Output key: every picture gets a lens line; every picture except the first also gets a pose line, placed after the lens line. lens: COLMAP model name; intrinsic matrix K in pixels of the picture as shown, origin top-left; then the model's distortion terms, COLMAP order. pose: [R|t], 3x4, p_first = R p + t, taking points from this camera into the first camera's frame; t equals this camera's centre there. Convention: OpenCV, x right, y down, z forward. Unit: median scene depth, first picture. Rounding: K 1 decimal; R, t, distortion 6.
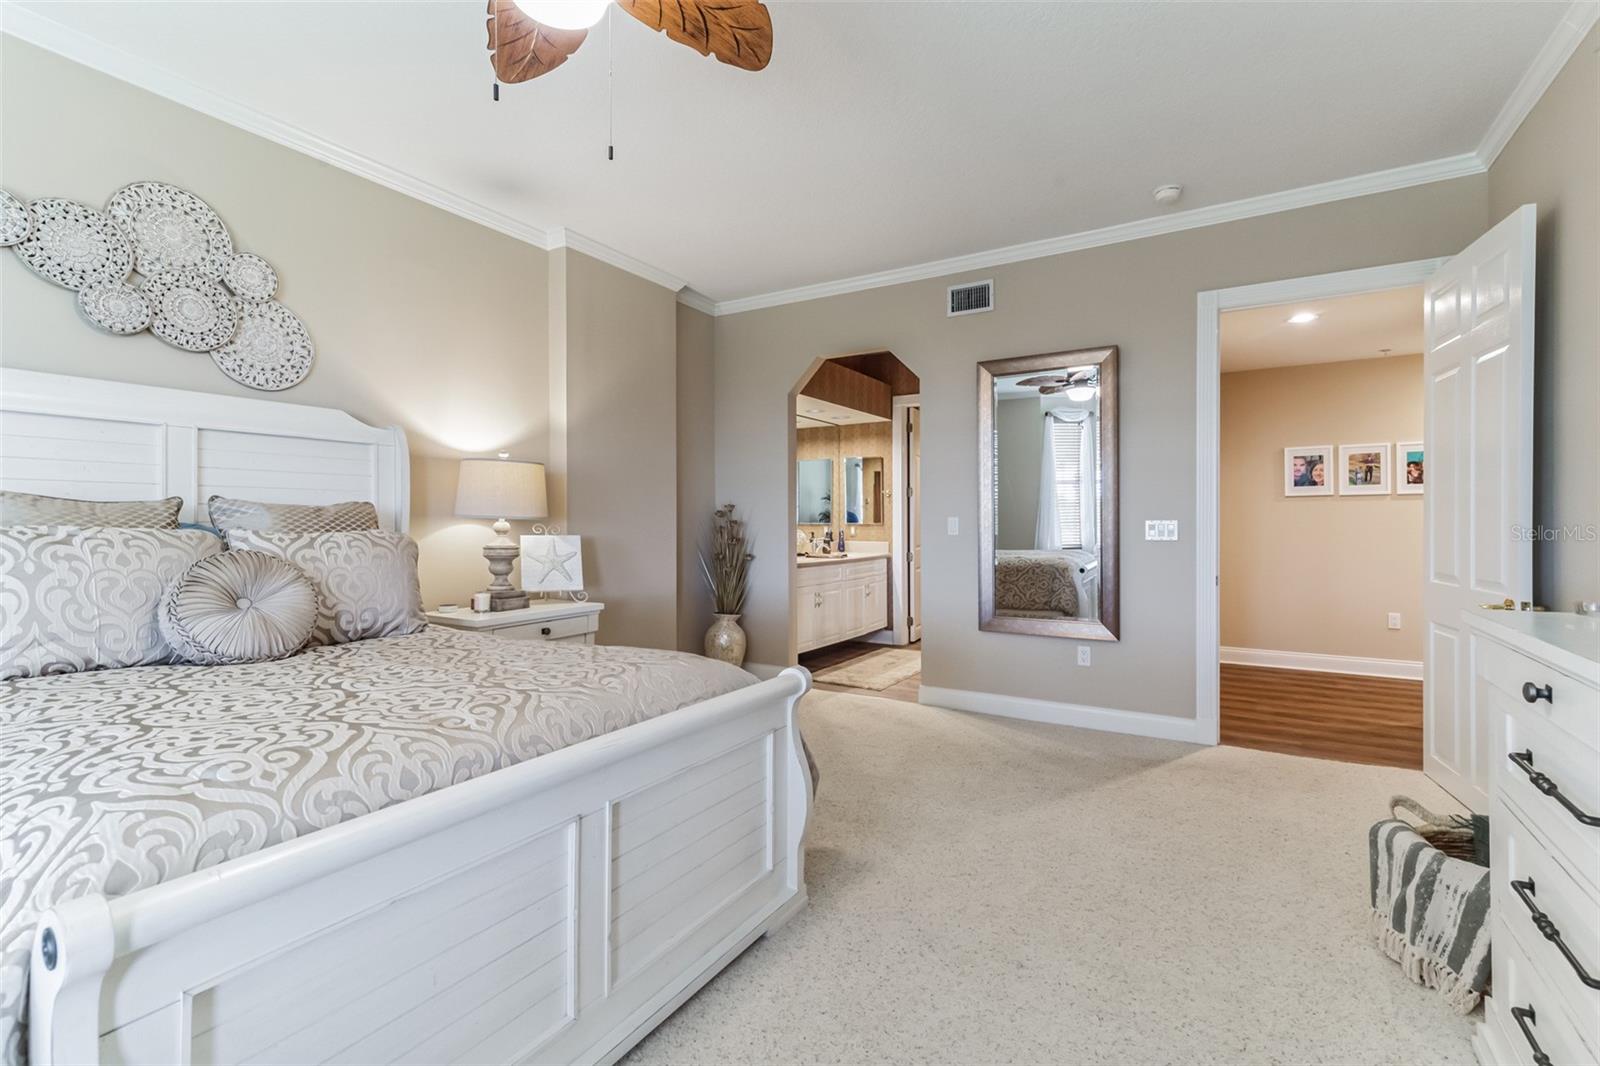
lens RADIAL K [[710.5, 0, 793.3], [0, 710.5, 509.8], [0, 0, 1]] dist [0.000637, 0.000297]
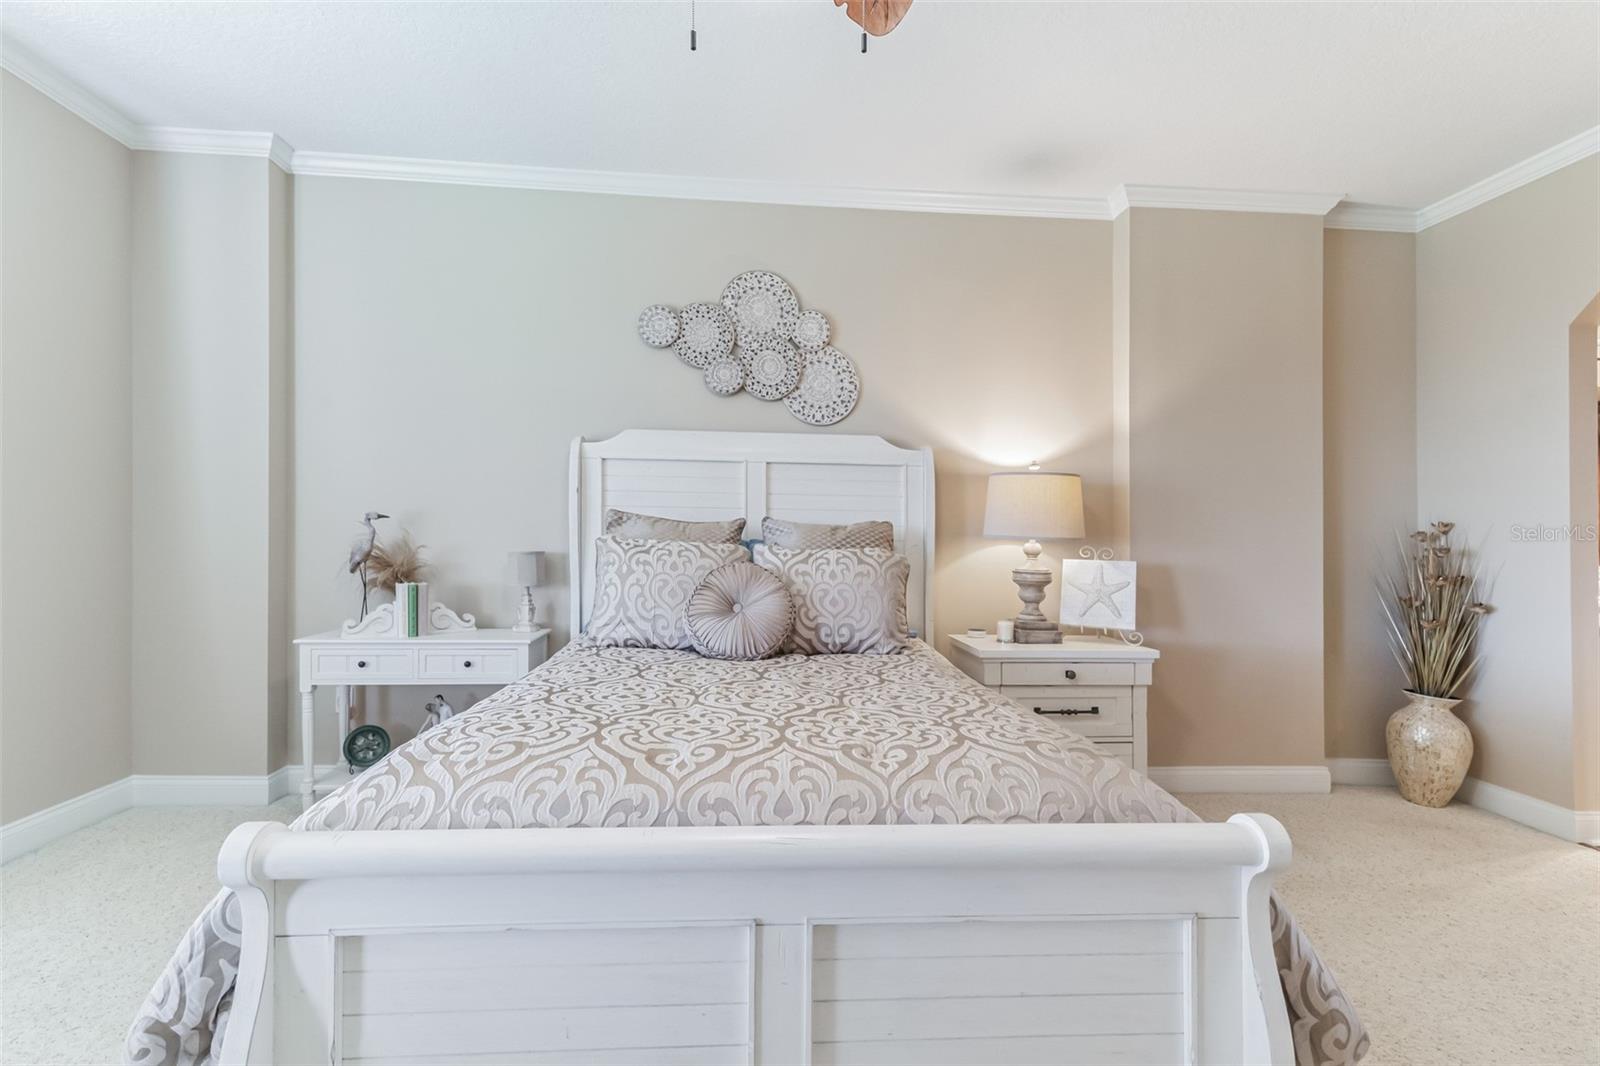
lens RADIAL K [[719.8, 0, 791.4], [0, 719.8, 525.0], [0, 0, 1]] dist [0.016020, -0.004082]
pose [[0.583167, -0.005869, -0.812331, 0.183230], [-0.002248, 0.999958, -0.008838, 0.004164], [0.812349, 0.006981, 0.583130, 0.290454]]
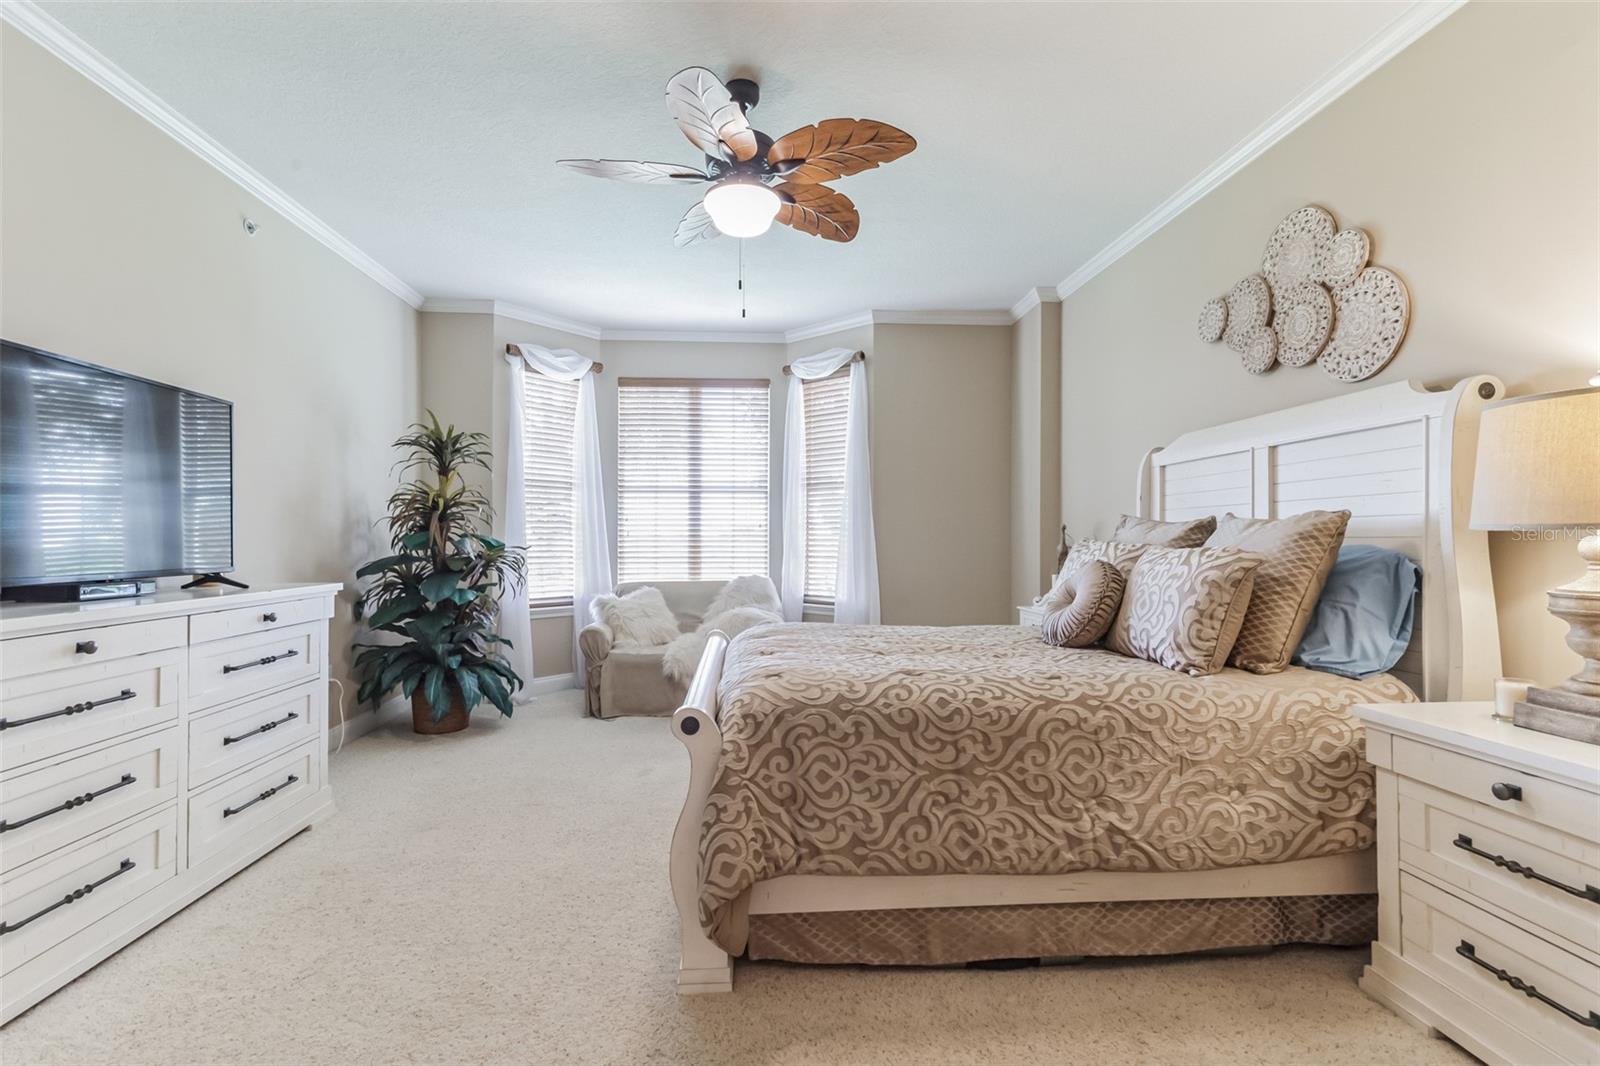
lens RADIAL K [[719.8, 0, 791.4], [0, 719.8, 525.0], [0, 0, 1]] dist [0.016020, -0.004082]
pose [[-0.813392, -0.013551, -0.581558, 0.310389], [0.007961, 0.999376, -0.034421, 0.027157], [0.581661, -0.032627, -0.812777, 1.348095]]
